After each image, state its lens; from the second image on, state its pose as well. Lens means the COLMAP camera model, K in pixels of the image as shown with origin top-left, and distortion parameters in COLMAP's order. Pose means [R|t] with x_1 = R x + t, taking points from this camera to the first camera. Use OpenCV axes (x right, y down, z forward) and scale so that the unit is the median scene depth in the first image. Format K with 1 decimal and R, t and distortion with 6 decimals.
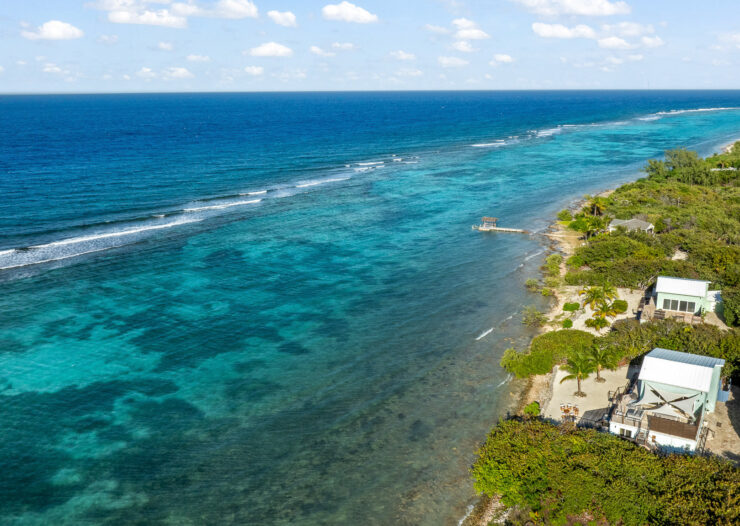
lens RADIAL K [[650.4, 0, 370.0], [0, 650.4, 263.0], [0, 0, 1]] dist [-0.015525, -0.018452]
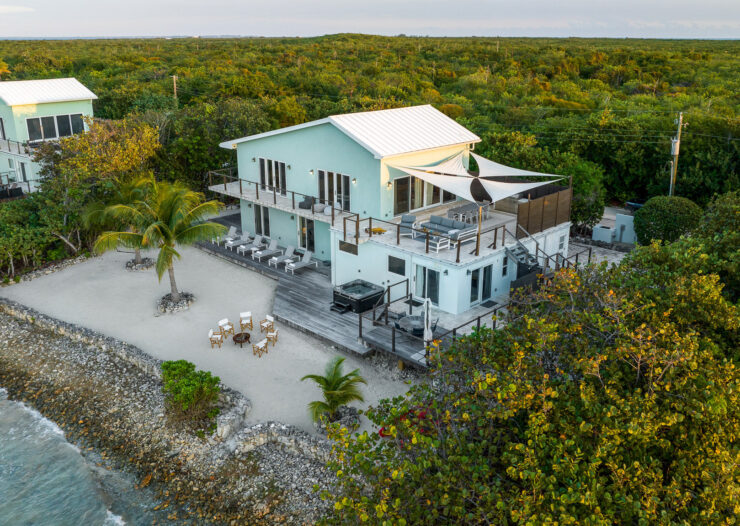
lens RADIAL K [[650.4, 0, 370.0], [0, 650.4, 263.0], [0, 0, 1]] dist [-0.015525, -0.018452]
pose [[0.233509, -0.313903, 0.920292, 0.036411], [0.244887, 0.934935, 0.256762, 0.113146], [-0.941012, 0.165411, 0.295187, 0.748419]]
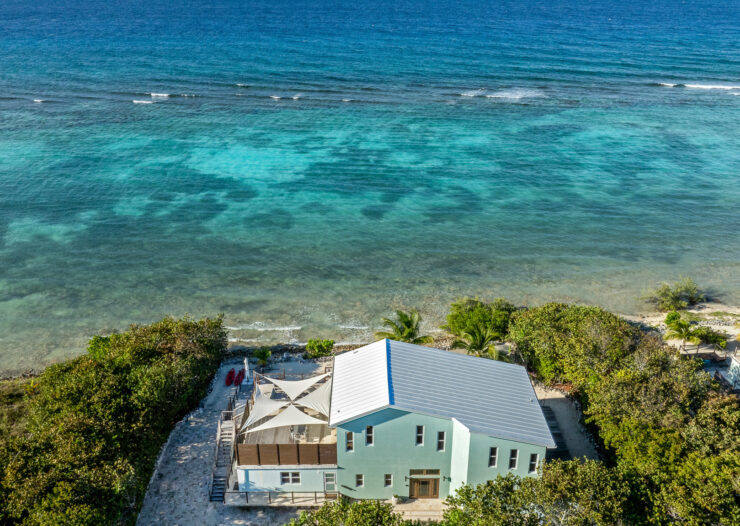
lens RADIAL K [[650.4, 0, 370.0], [0, 650.4, 263.0], [0, 0, 1]] dist [-0.015525, -0.018452]
pose [[0.527740, 0.357604, -0.770460, 0.703730], [-0.220975, 0.933627, 0.281976, -0.062584], [0.820159, 0.021442, 0.571734, 0.565344]]
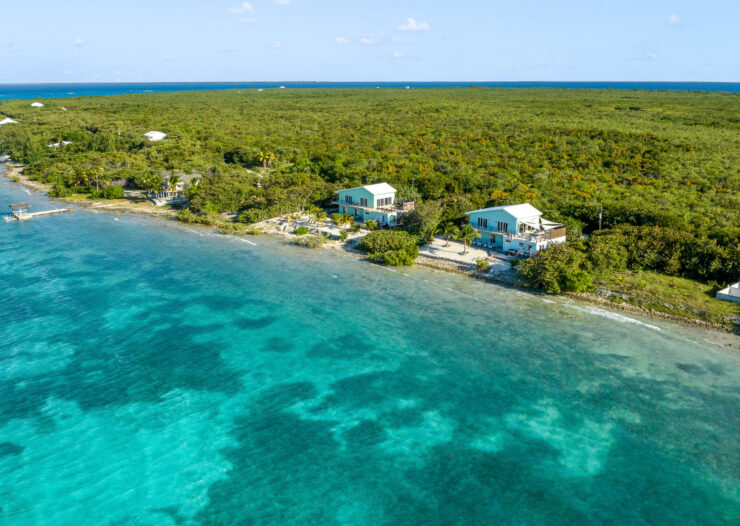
lens RADIAL K [[650.4, 0, 370.0], [0, 650.4, 263.0], [0, 0, 1]] dist [-0.015525, -0.018452]
pose [[0.337153, -0.248165, 0.908153, -0.979899], [0.240012, 0.955416, 0.171975, -0.066015], [-0.910342, 0.159986, 0.381684, 0.610926]]
